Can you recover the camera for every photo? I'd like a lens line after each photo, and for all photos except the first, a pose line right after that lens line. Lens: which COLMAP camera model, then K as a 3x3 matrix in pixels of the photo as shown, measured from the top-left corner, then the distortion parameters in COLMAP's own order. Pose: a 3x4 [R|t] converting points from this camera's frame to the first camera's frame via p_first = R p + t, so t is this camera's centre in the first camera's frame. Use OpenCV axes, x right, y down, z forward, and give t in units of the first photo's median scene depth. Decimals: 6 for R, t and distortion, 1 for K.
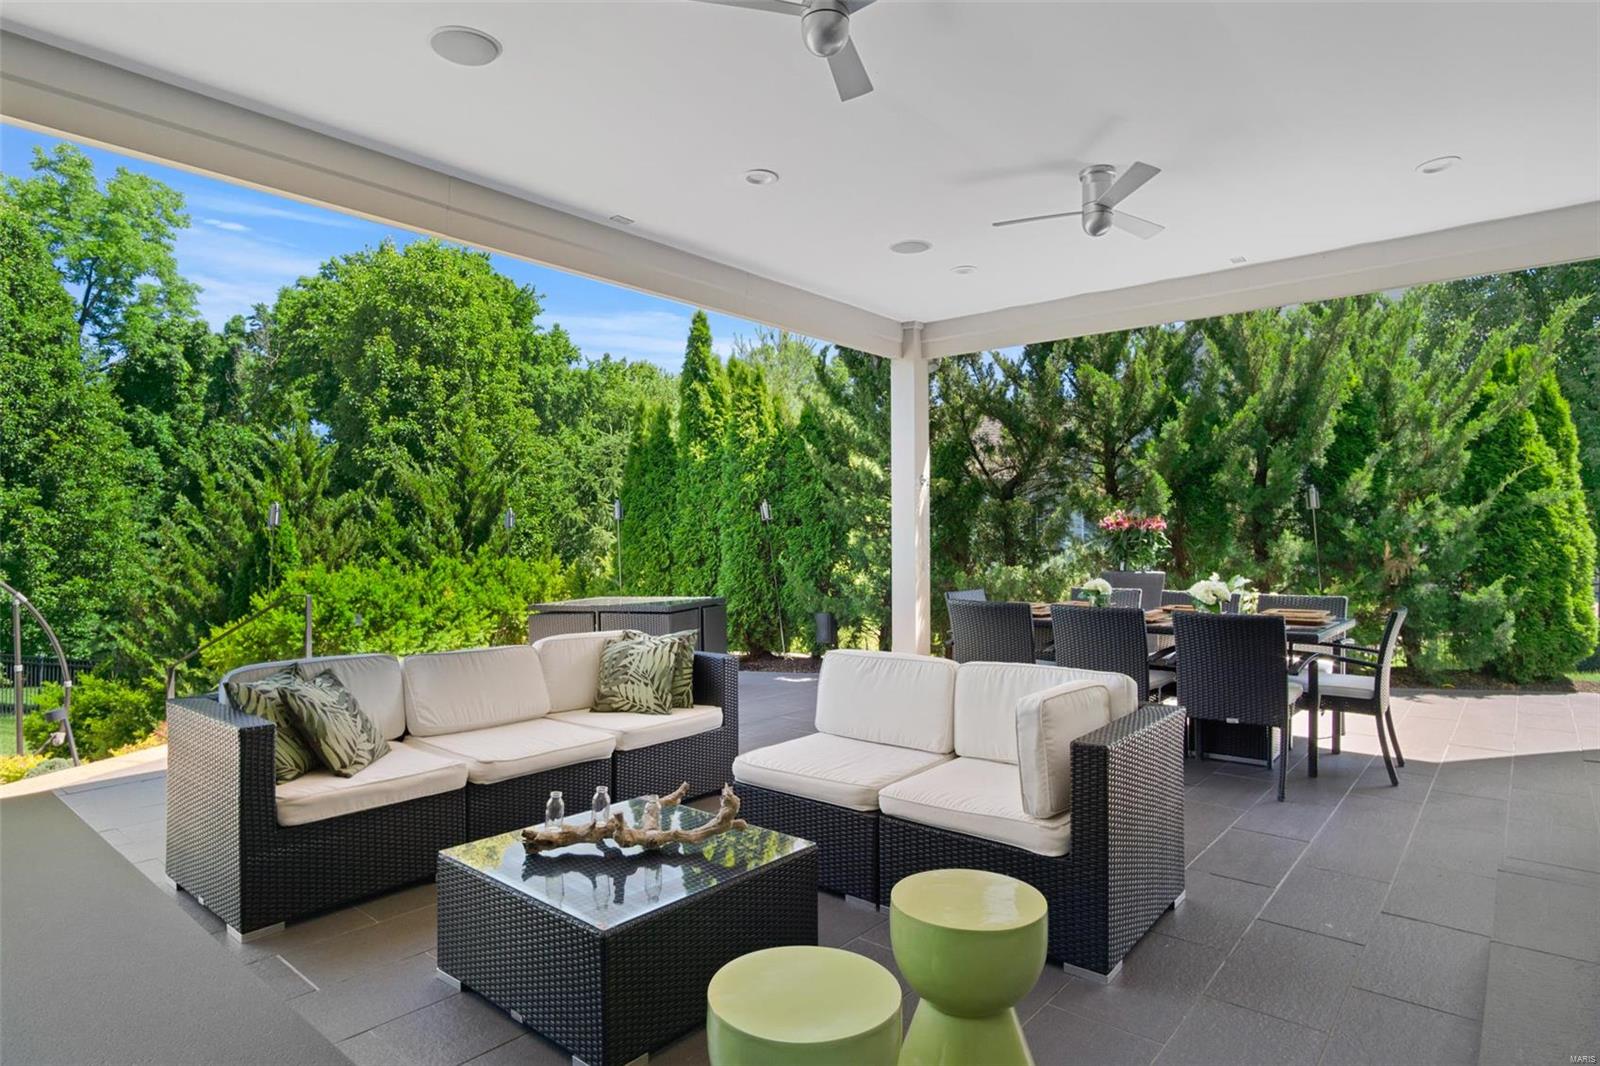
lens RADIAL K [[879.3, 0, 775.8], [0, 879.3, 541.4], [0, 0, 1]] dist [-0.027301, 0.005977]
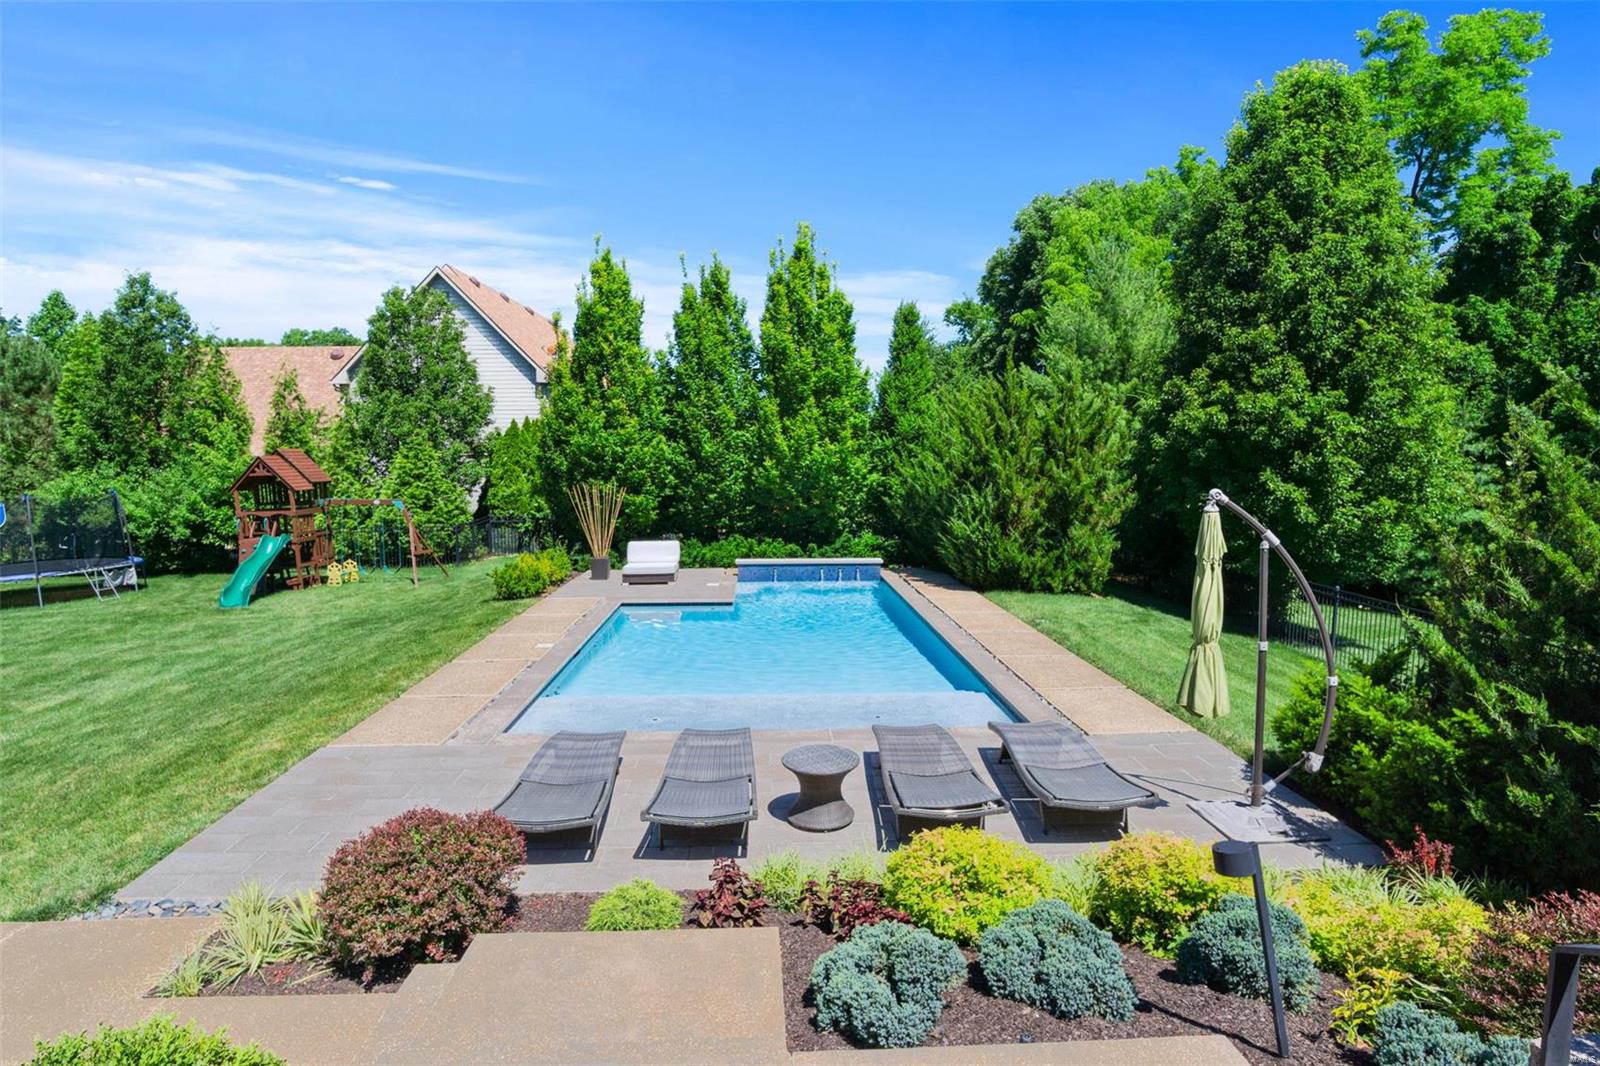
lens RADIAL K [[879.3, 0, 790.3], [0, 879.3, 521.7], [0, 0, 1]] dist [-0.027301, 0.005977]
pose [[0.275892, 0.075975, -0.958181, -0.215560], [-0.003772, 0.996949, 0.077962, 0.002430], [0.961181, -0.017895, 0.275337, 0.293042]]
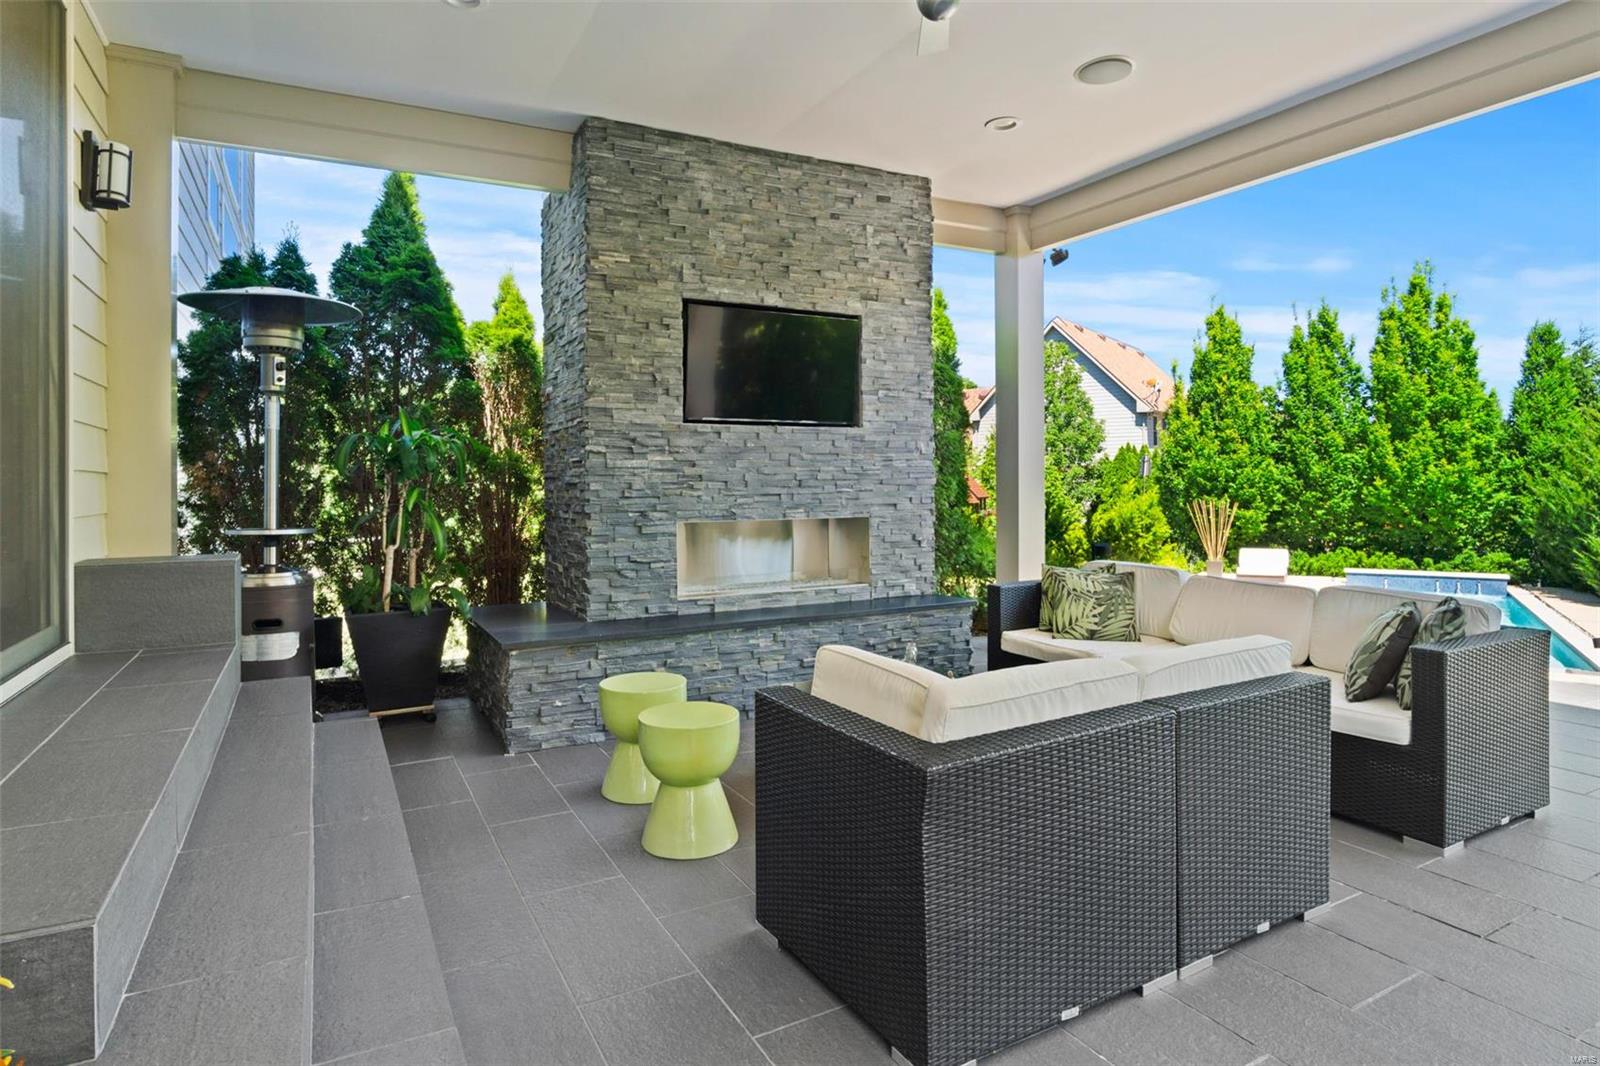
lens RADIAL K [[879.3, 0, 794.5], [0, 879.3, 486.6], [0, 0, 1]] dist [-0.027301, 0.005977]
pose [[-0.337953, 0.013058, -0.941072, 0.187312], [0.004787, 0.999915, 0.012156, 0.002481], [0.941151, -0.000396, -0.337987, 0.202252]]
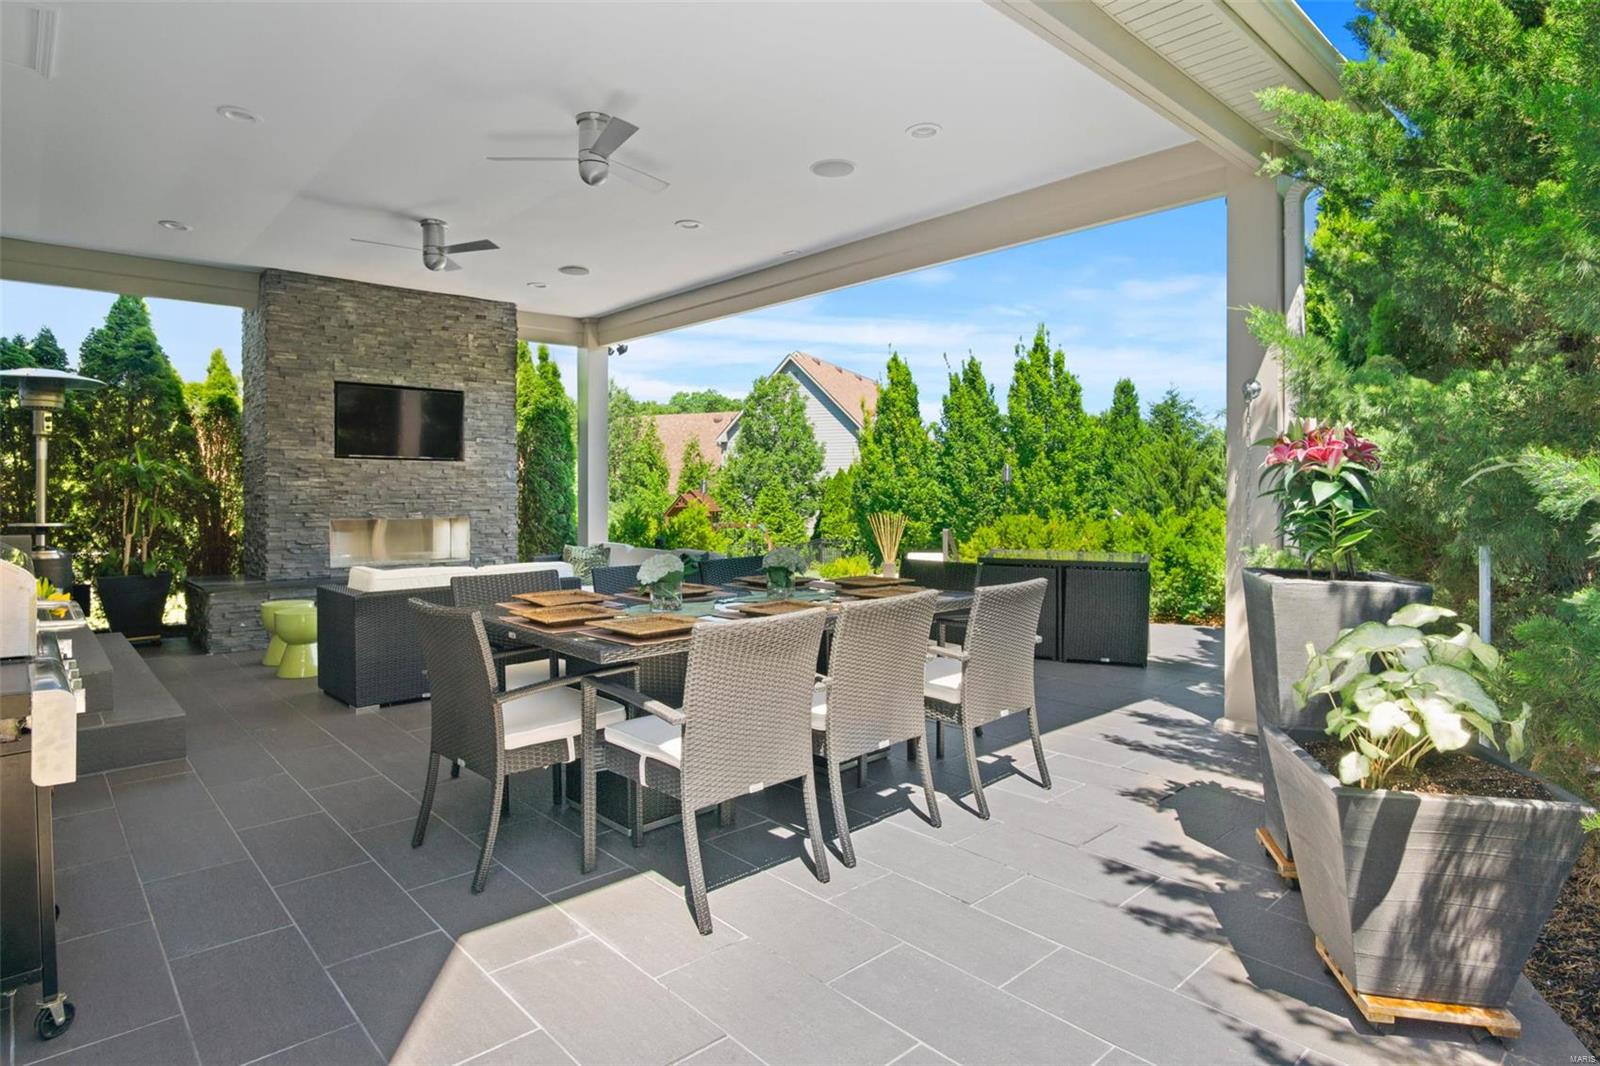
lens RADIAL K [[879.3, 0, 793.4], [0, 879.3, 506.2], [0, 0, 1]] dist [-0.027301, 0.005977]
pose [[-0.098882, 0.016033, -0.994970, 0.369457], [-0.003684, 0.999857, 0.016478, 0.001753], [0.995092, 0.005295, -0.098809, 0.362636]]
